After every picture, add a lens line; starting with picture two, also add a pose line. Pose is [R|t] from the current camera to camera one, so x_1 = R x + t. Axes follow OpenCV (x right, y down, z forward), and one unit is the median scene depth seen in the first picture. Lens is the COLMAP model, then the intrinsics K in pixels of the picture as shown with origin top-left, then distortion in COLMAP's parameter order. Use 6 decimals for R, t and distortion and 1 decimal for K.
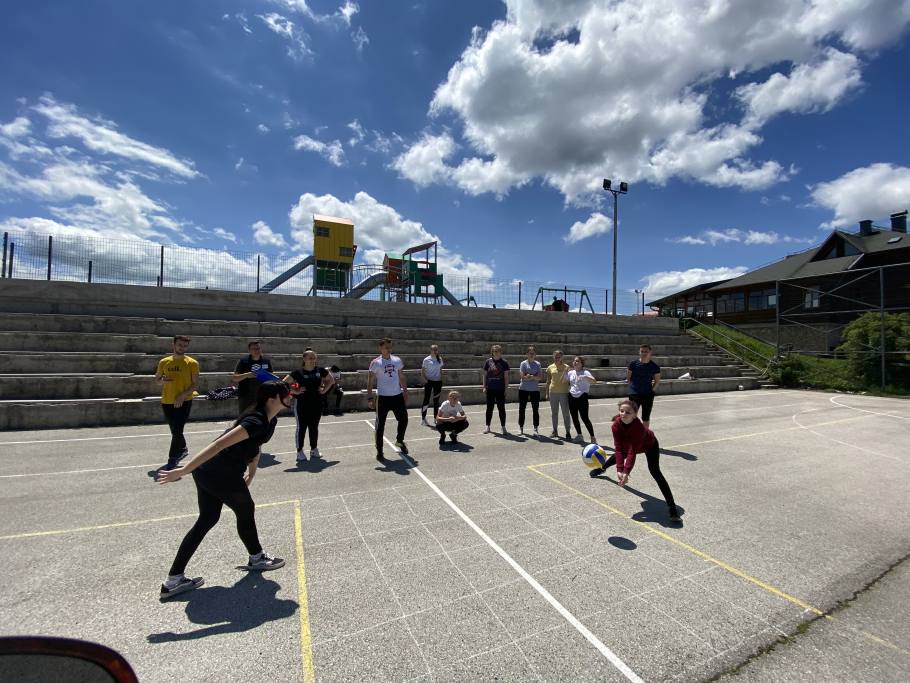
lens RADIAL K [[361.6, 0, 455.0], [0, 361.6, 341.5], [0, 0, 1]] dist [-0.000055, -0.008958]
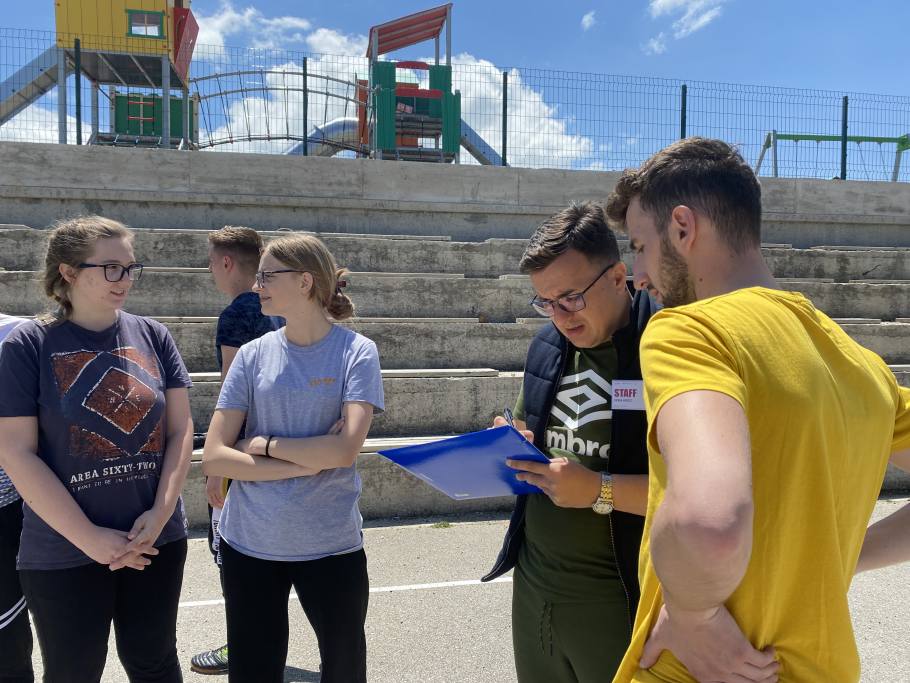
lens RADIAL K [[682.2, 0, 455.0], [0, 682.2, 341.5], [0, 0, 1]] dist [0.096650, -0.154736]
pose [[0.975341, 0.002128, -0.220693, 0.169710], [0.010312, 0.998422, 0.055201, 0.028154], [0.220462, -0.056115, 0.973780, 0.518199]]
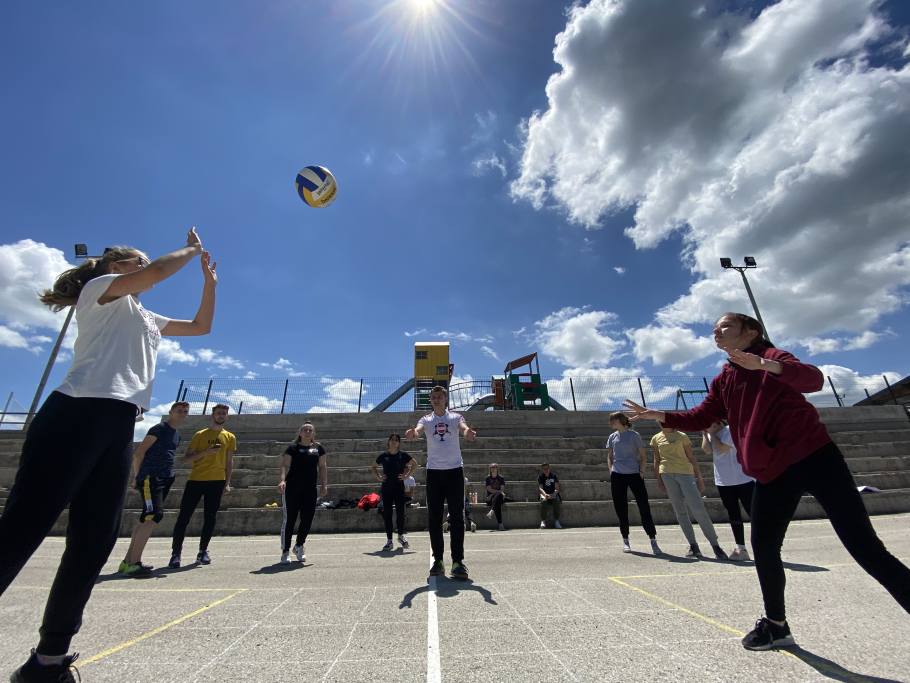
lens RADIAL K [[357.8, 0, 455.0], [0, 357.8, 341.5], [0, 0, 1]] dist [0.010541, -0.017456]
pose [[0.931869, -0.170100, -0.320446, 0.093333], [0.037320, 0.923531, -0.381703, 0.087252], [0.360869, 0.343739, 0.866959, 0.127315]]
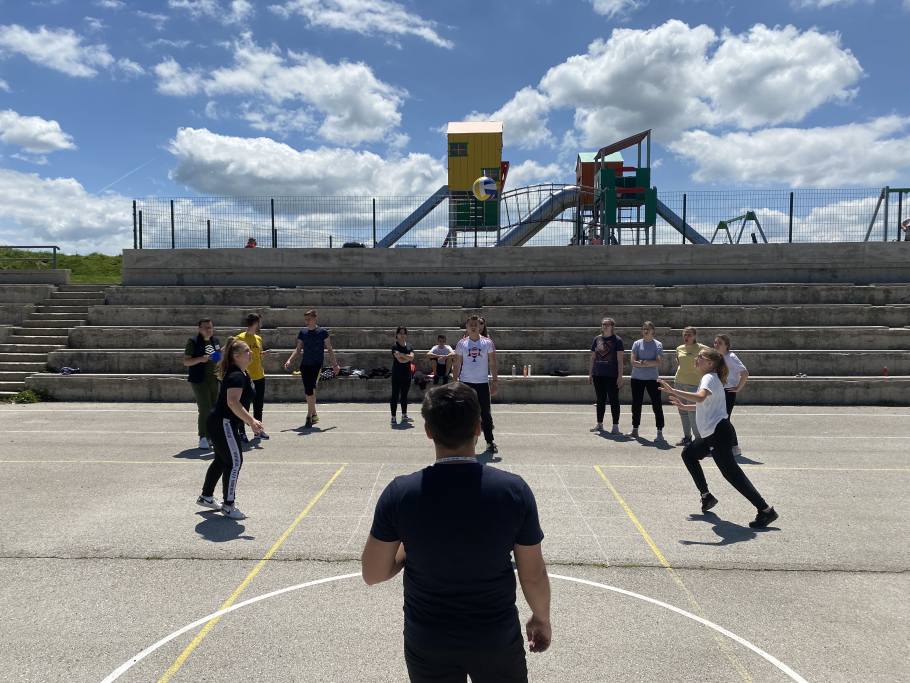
lens RADIAL K [[682.2, 0, 455.0], [0, 682.2, 341.5], [0, 0, 1]] dist [0.096650, -0.154736]
pose [[0.891359, 0.006528, -0.453251, 0.284797], [0.022831, 0.997981, 0.059272, -0.018860], [0.452722, -0.063181, 0.889410, -0.245291]]
